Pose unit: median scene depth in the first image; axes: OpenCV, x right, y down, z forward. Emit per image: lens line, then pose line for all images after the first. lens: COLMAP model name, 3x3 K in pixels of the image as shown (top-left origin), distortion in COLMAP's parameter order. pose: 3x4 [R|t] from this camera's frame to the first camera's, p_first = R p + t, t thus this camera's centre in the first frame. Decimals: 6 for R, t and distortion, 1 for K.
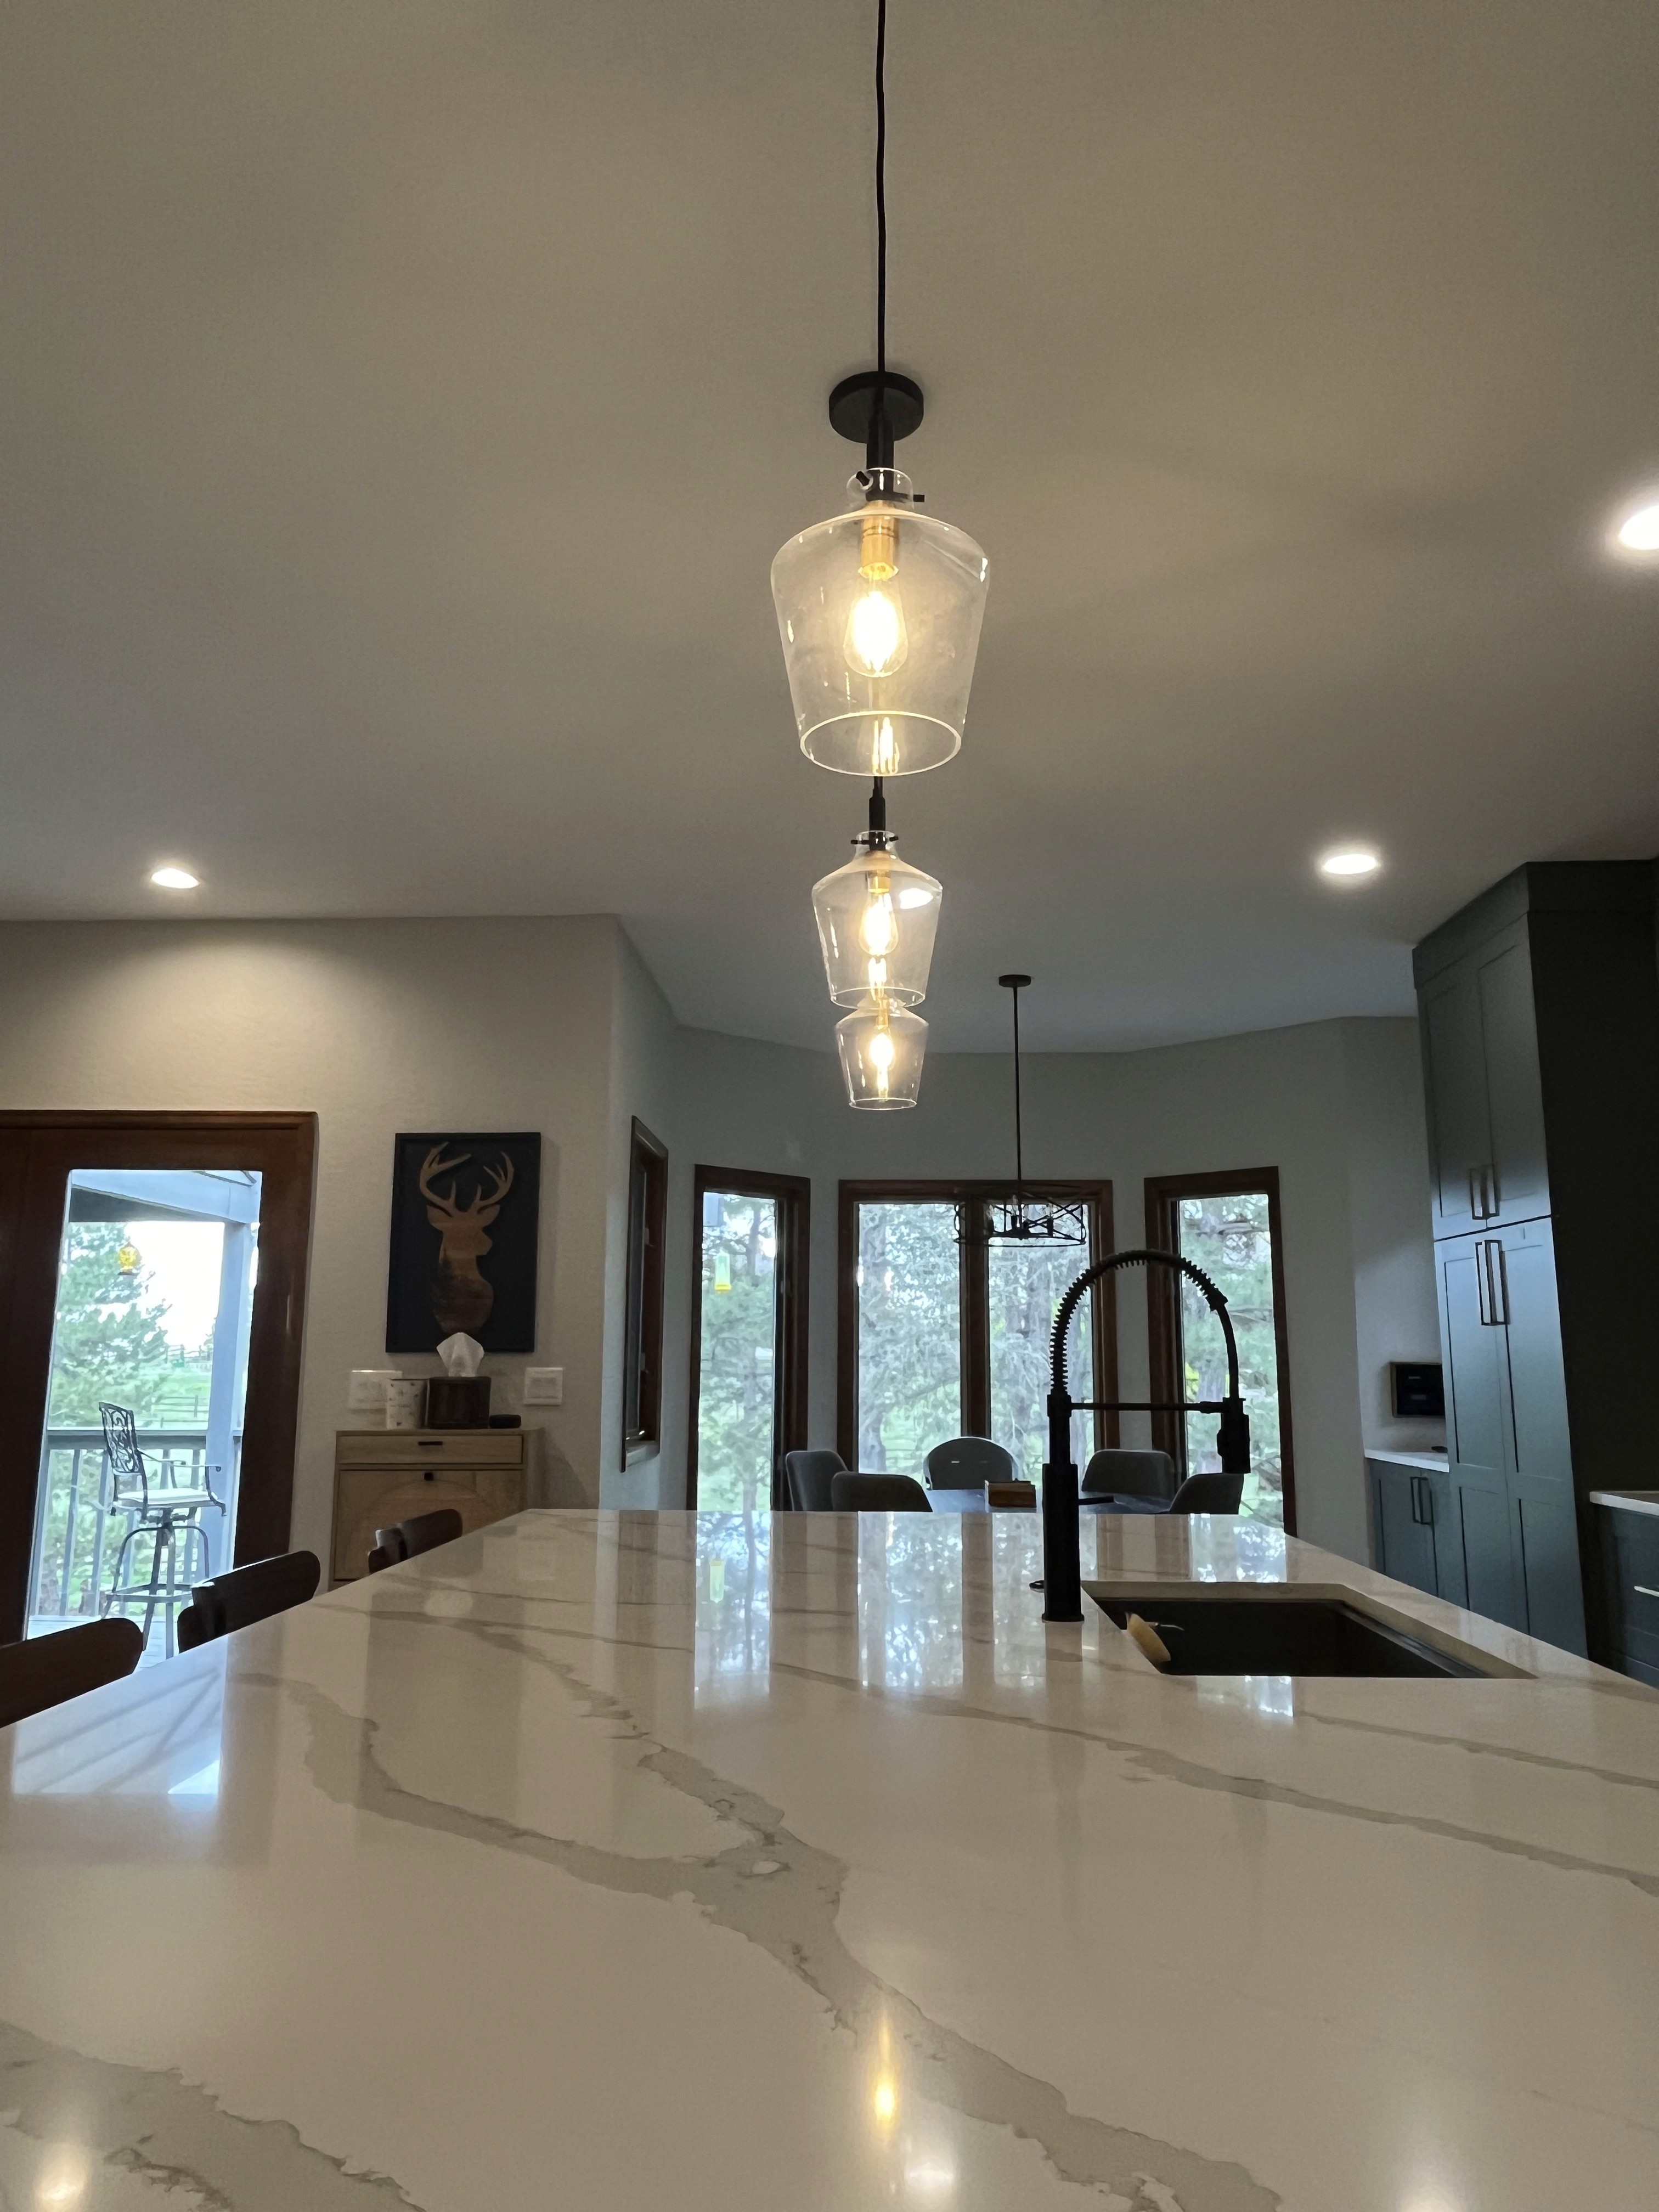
lens RADIAL K [[1491.8, 0, 834.4], [0, 1491.8, 1098.6], [0, 0, 1]] dist [0.004796, 0.000493]
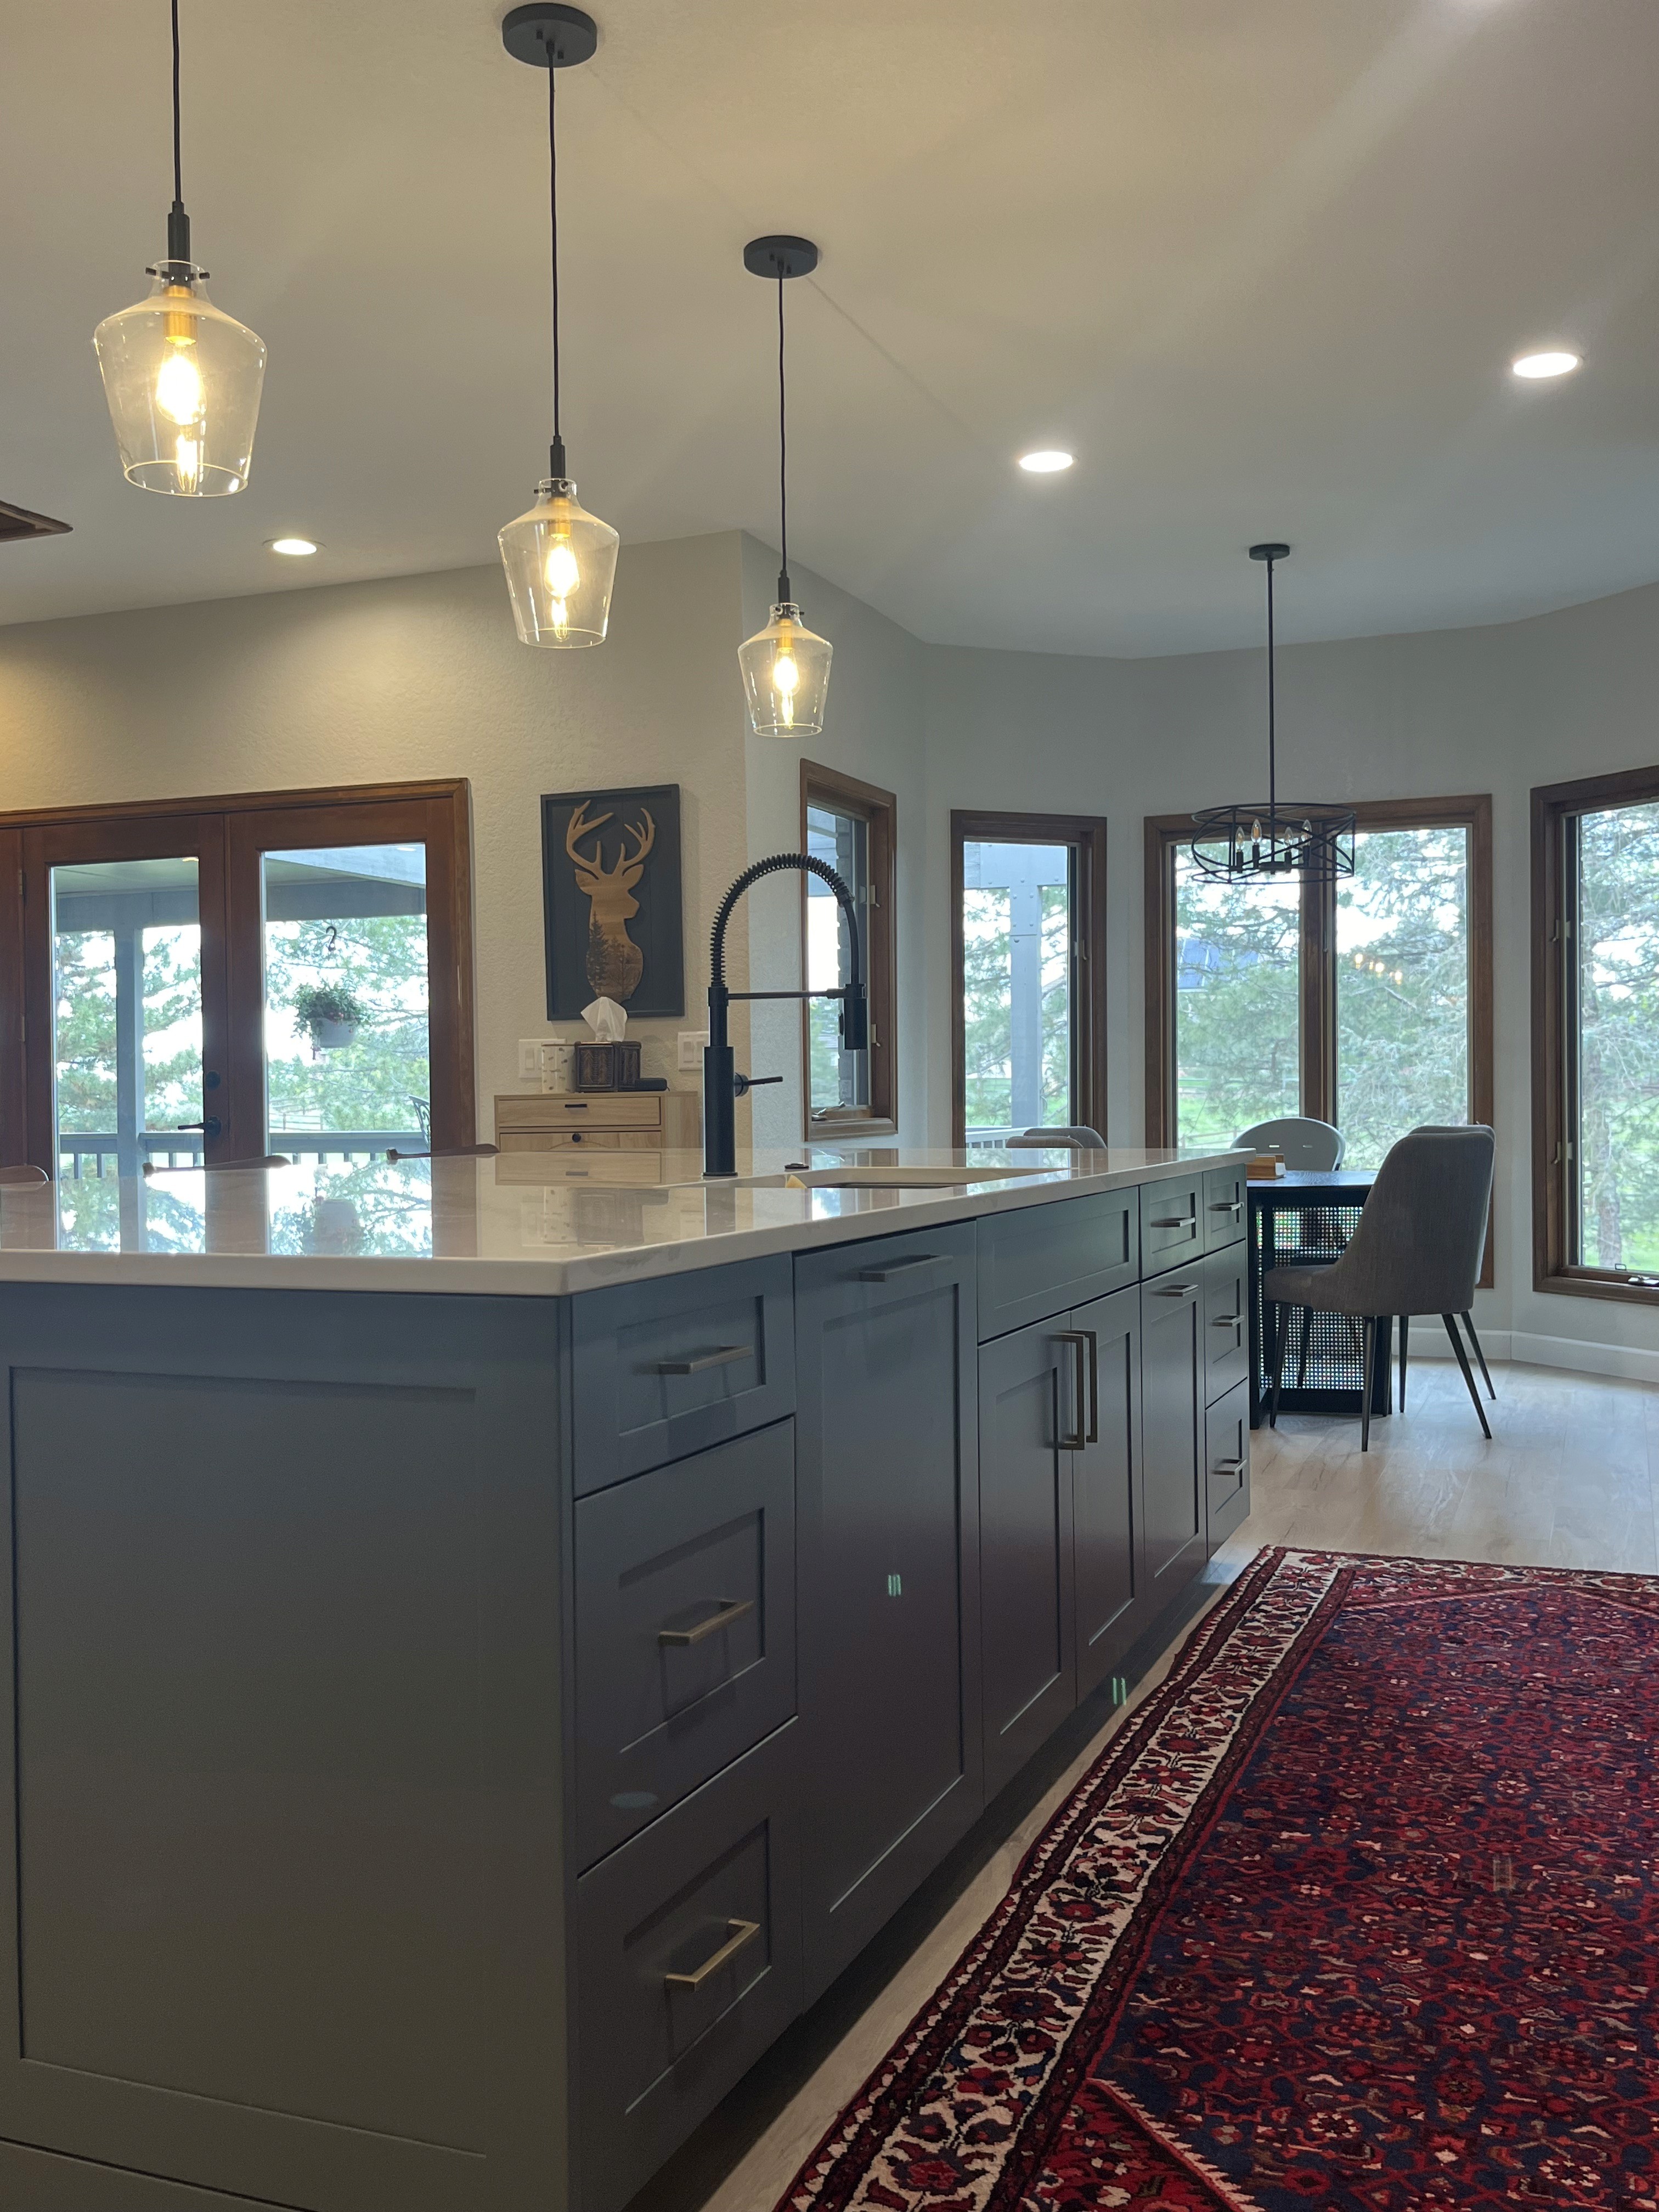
lens RADIAL K [[2005.7, 0, 828.2], [0, 2005.7, 1135.3], [0, 0, 1]] dist [0.019274, 0.003904]
pose [[0.937808, -0.009004, -0.347038, 0.327579], [0.076812, 0.980268, 0.182136, 0.016851], [0.338550, -0.197465, 0.919995, -0.169537]]
